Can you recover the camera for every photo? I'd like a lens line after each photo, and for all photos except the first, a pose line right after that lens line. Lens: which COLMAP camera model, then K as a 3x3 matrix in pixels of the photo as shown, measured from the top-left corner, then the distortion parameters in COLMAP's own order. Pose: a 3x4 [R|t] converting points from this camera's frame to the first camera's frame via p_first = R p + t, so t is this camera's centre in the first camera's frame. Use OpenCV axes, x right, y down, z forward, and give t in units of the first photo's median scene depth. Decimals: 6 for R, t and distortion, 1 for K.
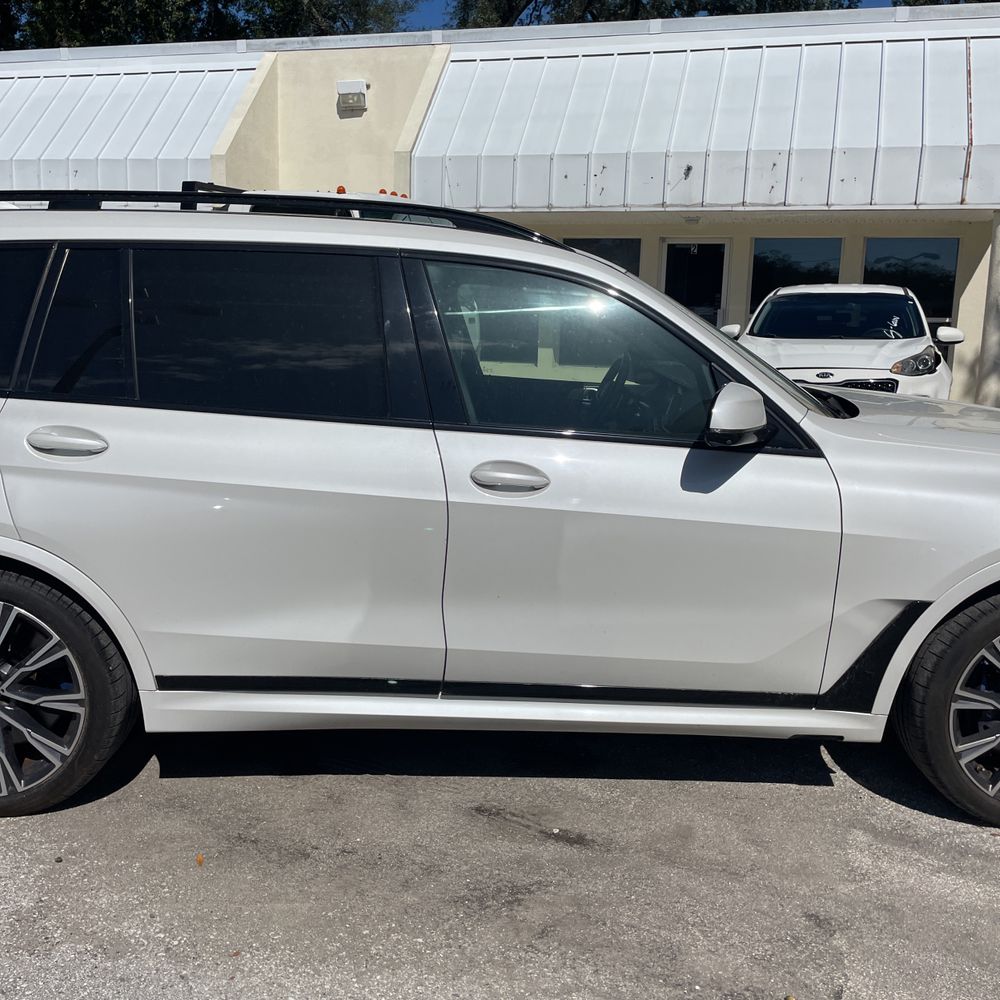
lens RADIAL K [[1018.8, 0, 495.9], [0, 1018.8, 499.5], [0, 0, 1]] dist [0.029260, 0.000000]
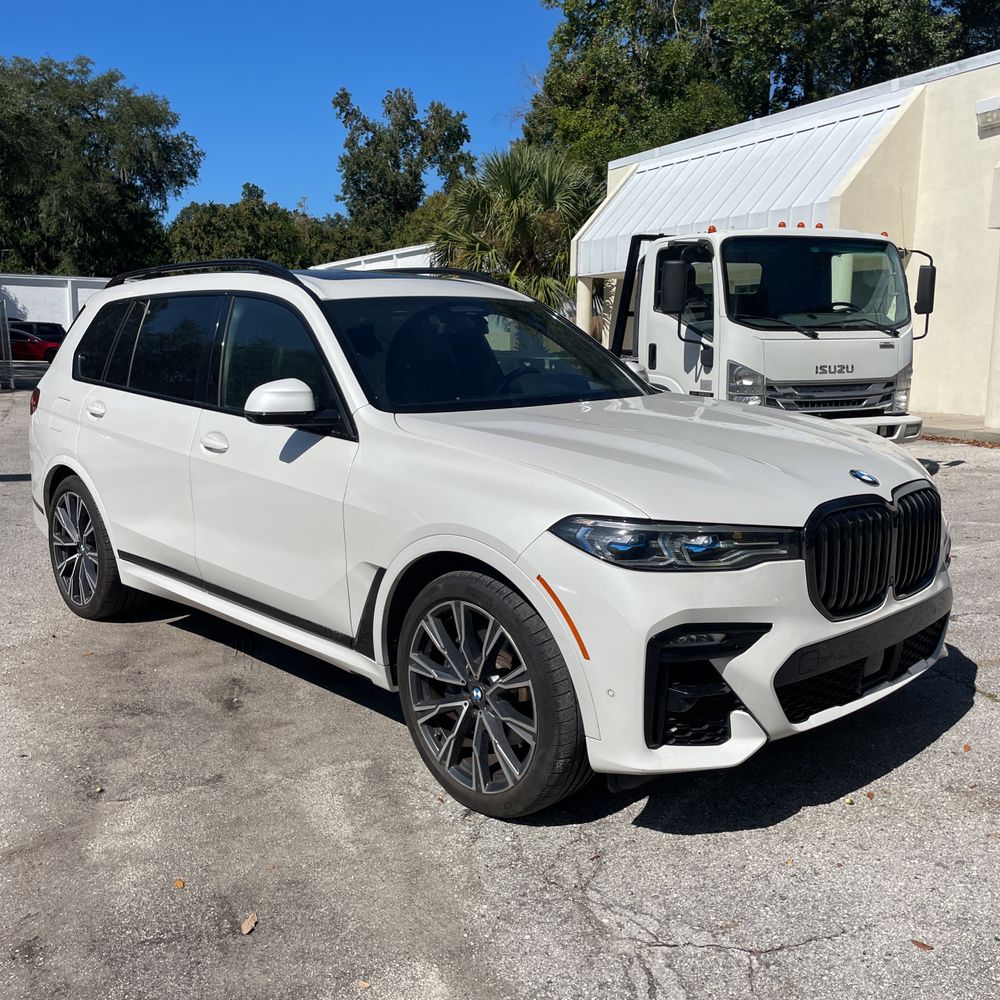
lens RADIAL K [[1018.8, 0, 505.1], [0, 1018.8, 494.5], [0, 0, 1]] dist [0.029260, 0.000000]
pose [[0.677201, 0.085422, -0.730823, 0.500381], [-0.117744, 0.993020, 0.006964, -0.002894], [0.726316, 0.081334, 0.682532, 0.112194]]
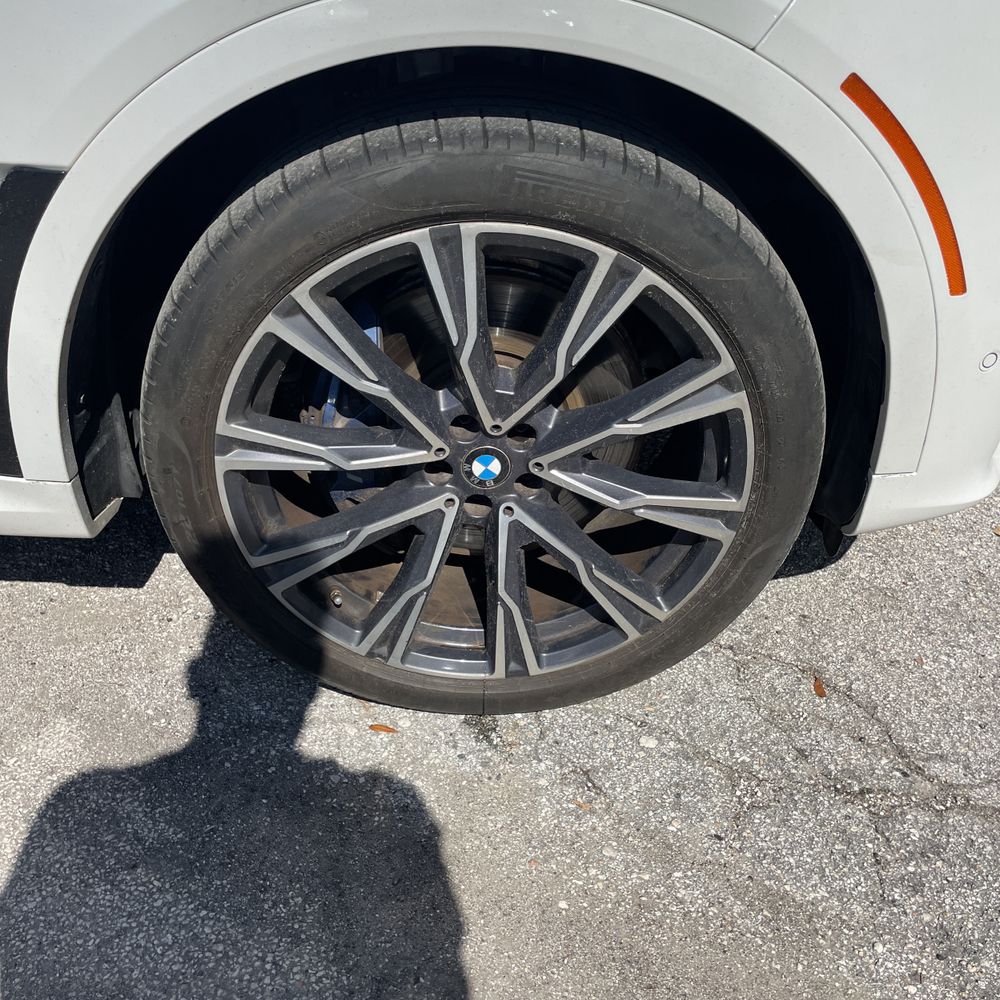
lens RADIAL K [[1018.8, 0, 507.7], [0, 1018.8, 493.1], [0, 0, 1]] dist [0.029260, 0.000000]
pose [[0.999629, -0.002475, 0.027139, 0.205136], [-0.007991, 0.925464, 0.378752, 0.026216], [-0.026053, -0.378829, 0.925100, 0.245475]]
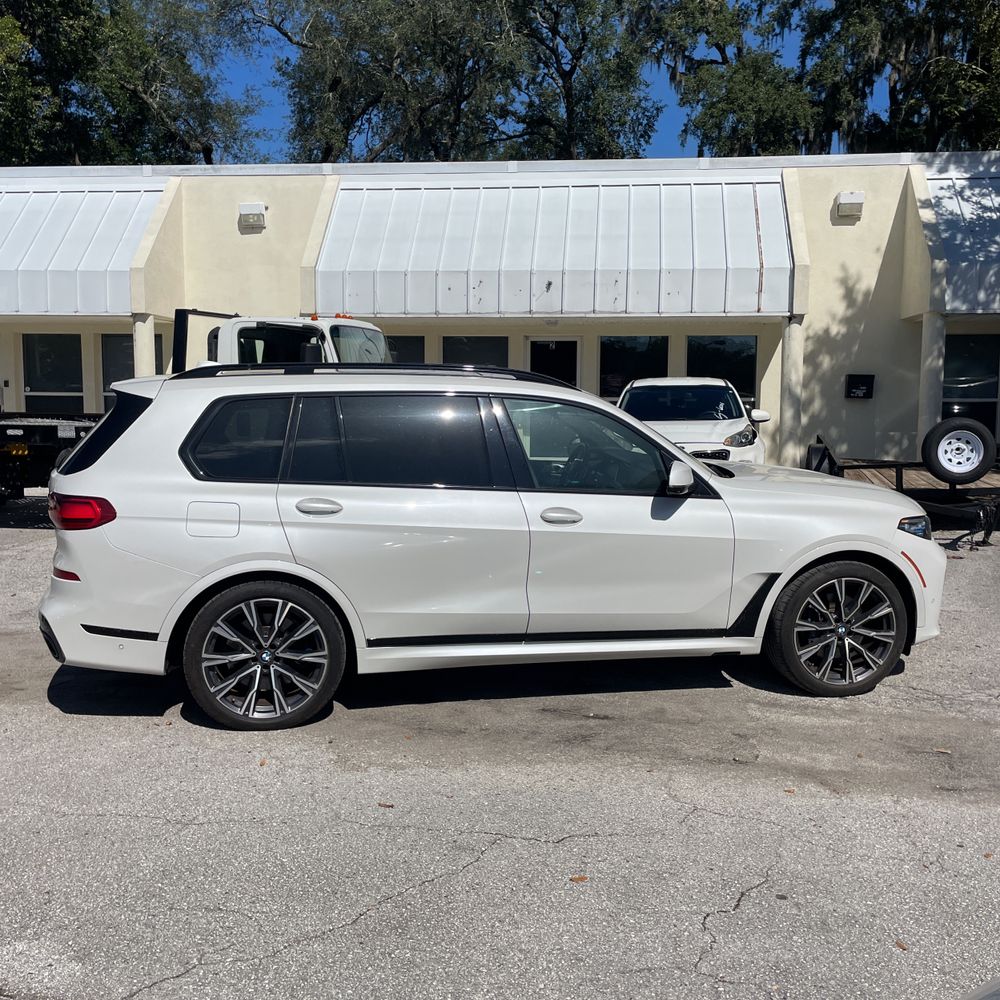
lens RADIAL K [[1018.8, 0, 499.0], [0, 1018.8, 505.7], [0, 0, 1]] dist [0.029260, 0.000000]
pose [[0.983748, -0.039761, 0.175097, -0.151642], [0.050937, 0.996910, -0.059799, 0.022990], [-0.172179, 0.067746, 0.982733, -0.282976]]
